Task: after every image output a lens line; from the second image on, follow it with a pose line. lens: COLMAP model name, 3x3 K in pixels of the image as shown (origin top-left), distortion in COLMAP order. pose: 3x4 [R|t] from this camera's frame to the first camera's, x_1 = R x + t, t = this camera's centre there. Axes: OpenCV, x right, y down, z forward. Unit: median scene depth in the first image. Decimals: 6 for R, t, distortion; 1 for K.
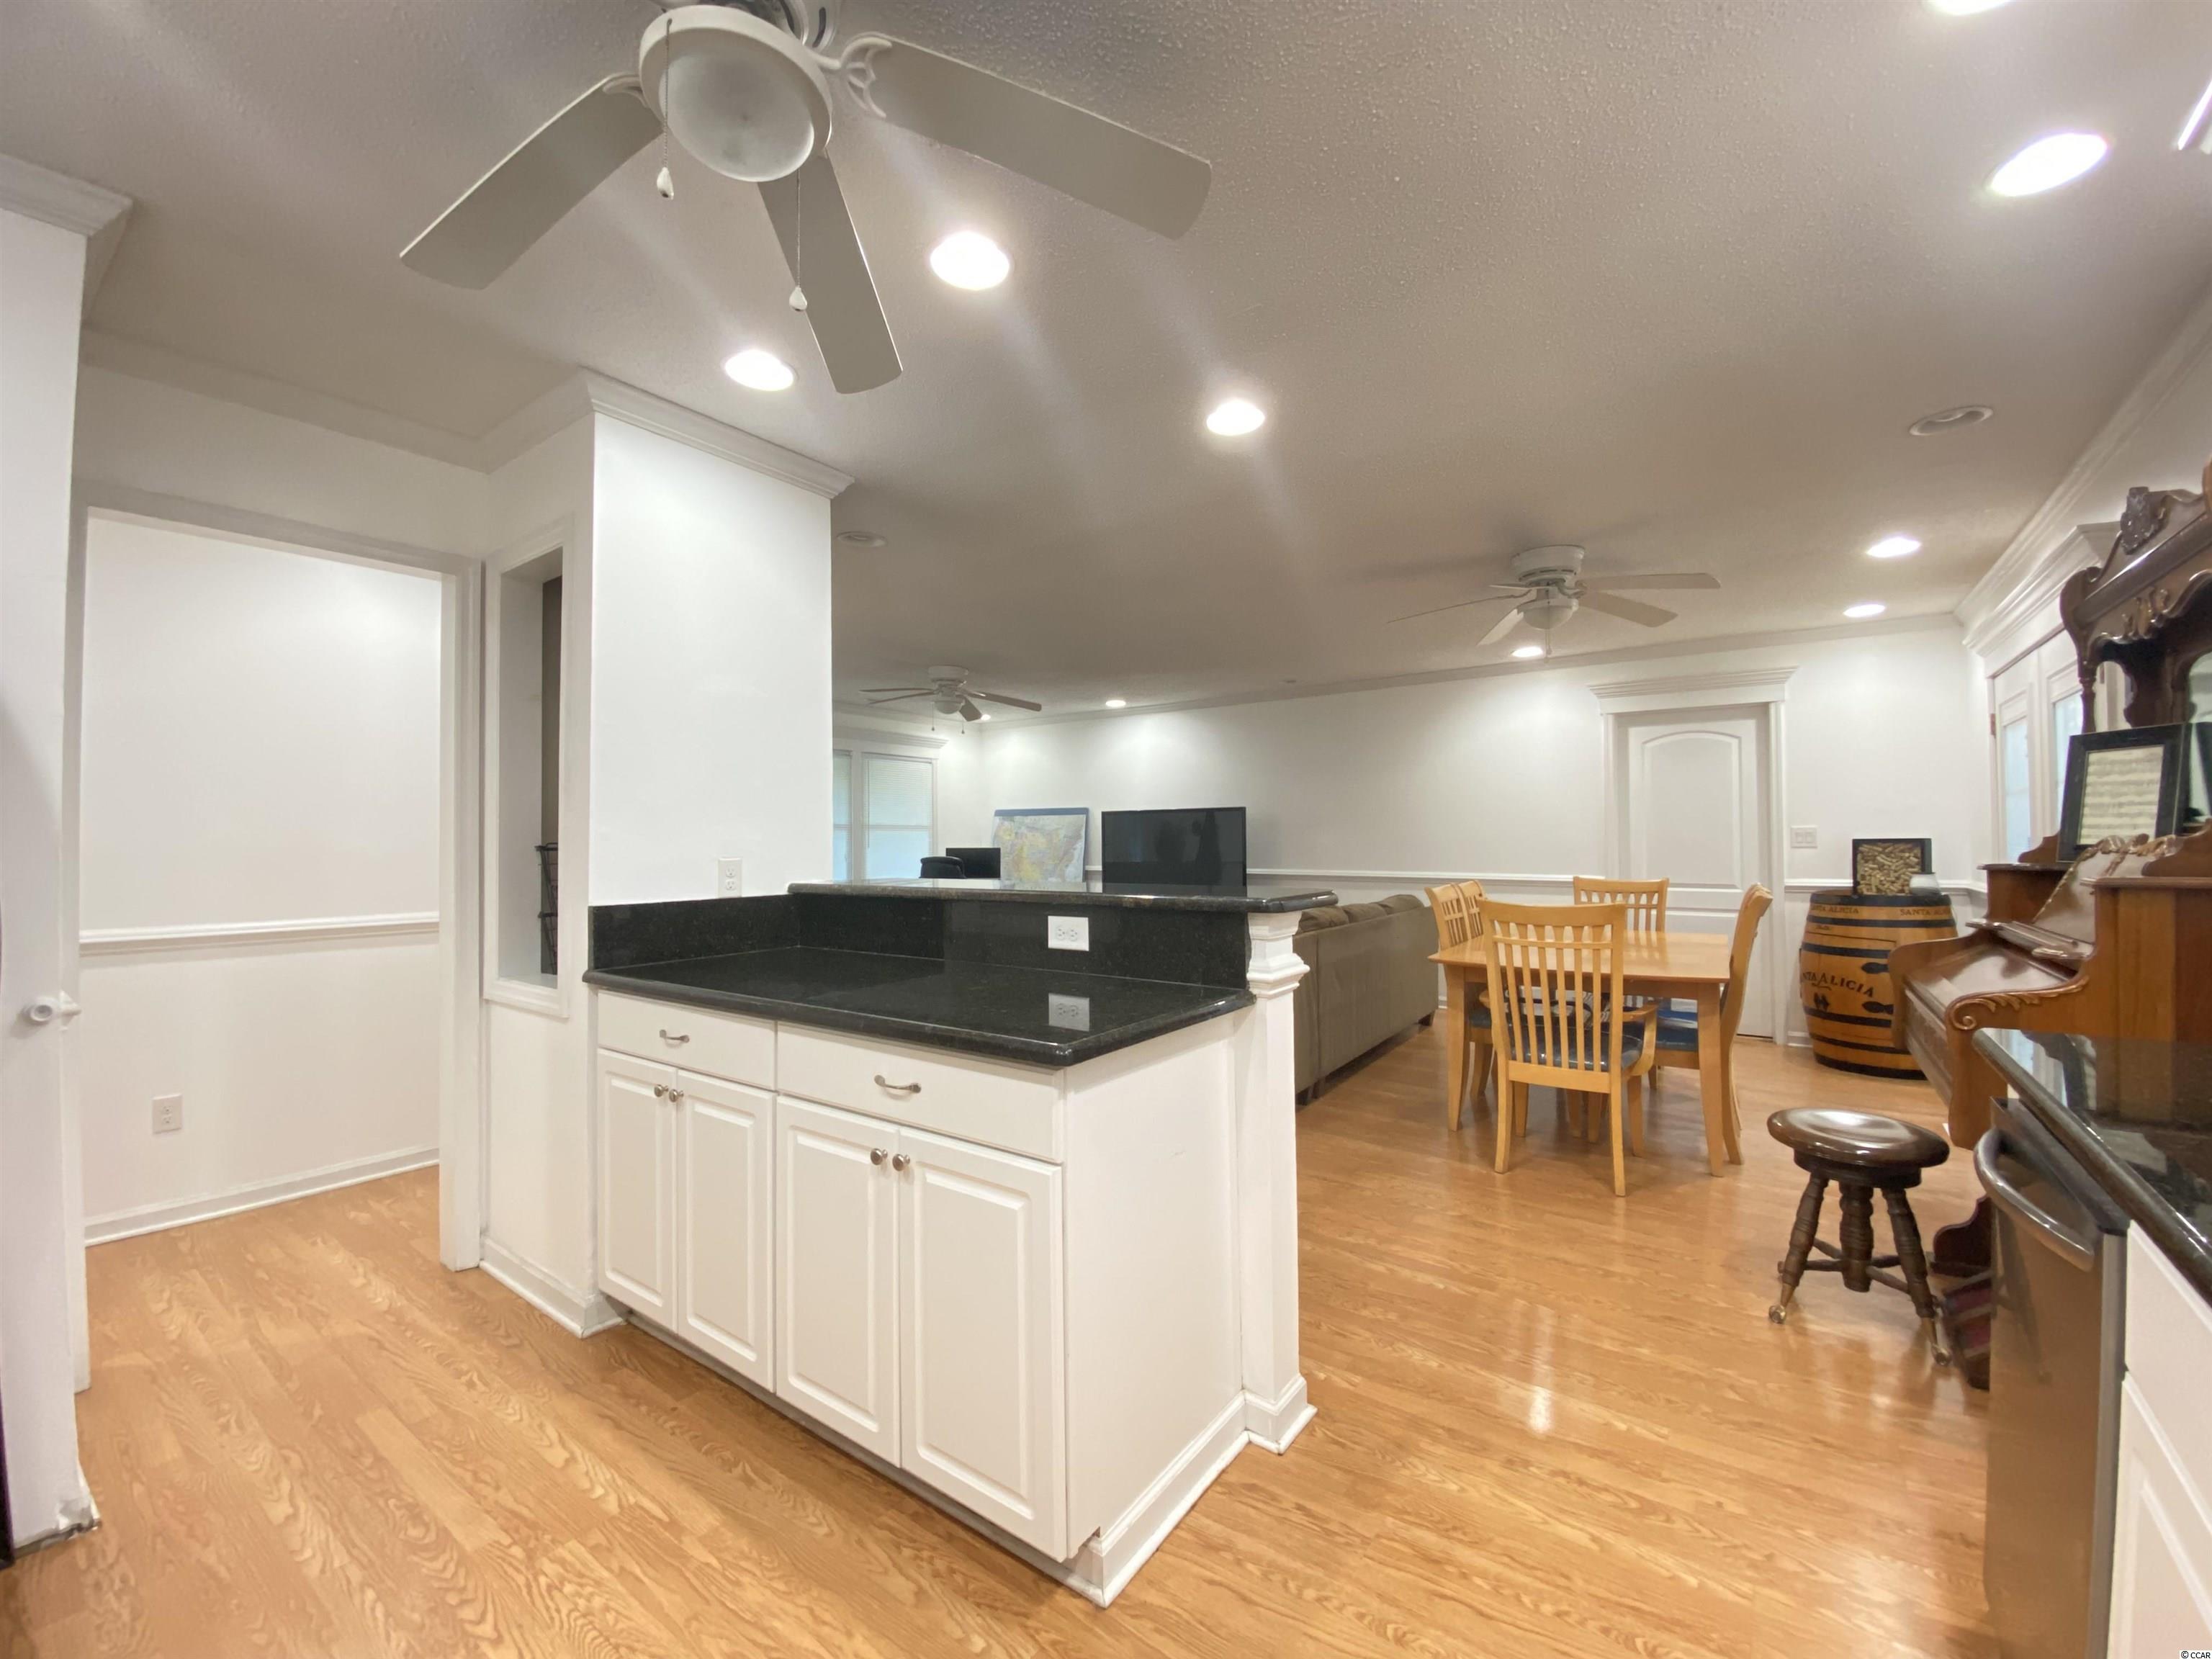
lens RADIAL K [[899.1, 0, 1103.1], [0, 899.1, 825.0], [0, 0, 1]] dist [0.017629, -0.018128]
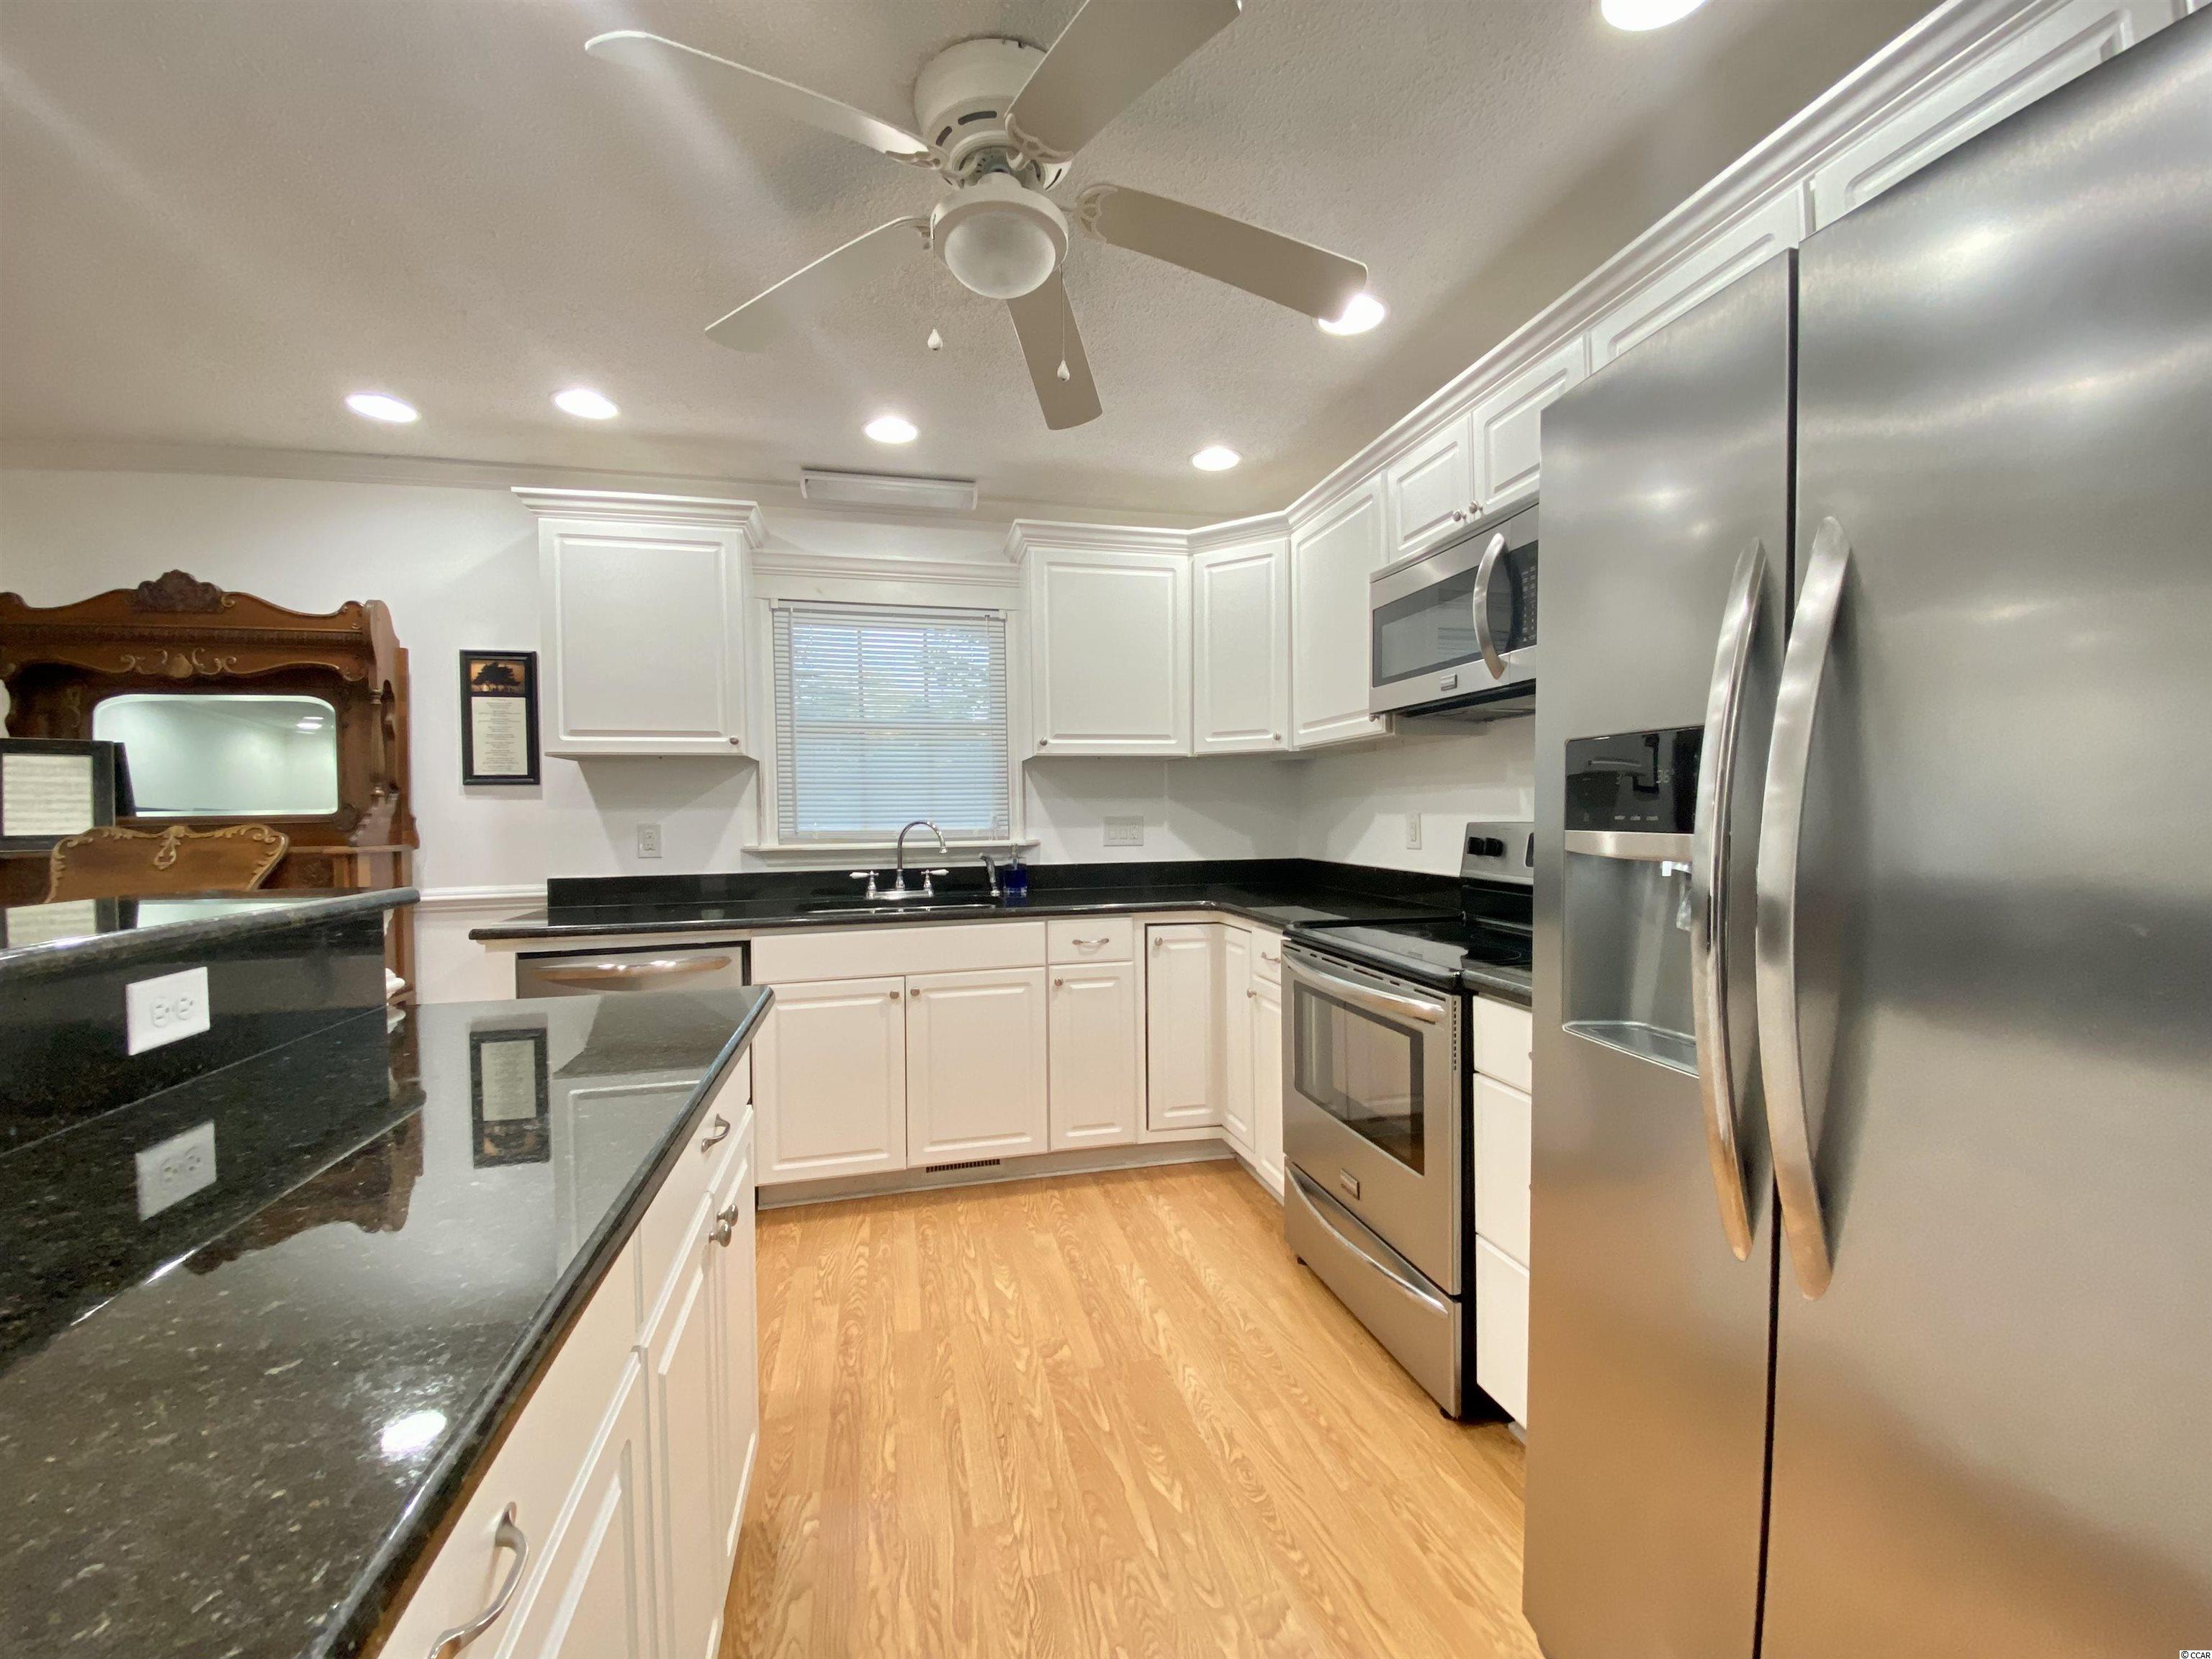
lens RADIAL K [[899.1, 0, 1103.8], [0, 899.1, 825.1], [0, 0, 1]] dist [0.017629, -0.018128]
pose [[-0.763178, 0.009761, 0.646114, -0.337006], [0.007346, 0.999952, -0.006429, 0.012477], [-0.646146, -0.000160, -0.763214, 0.473574]]
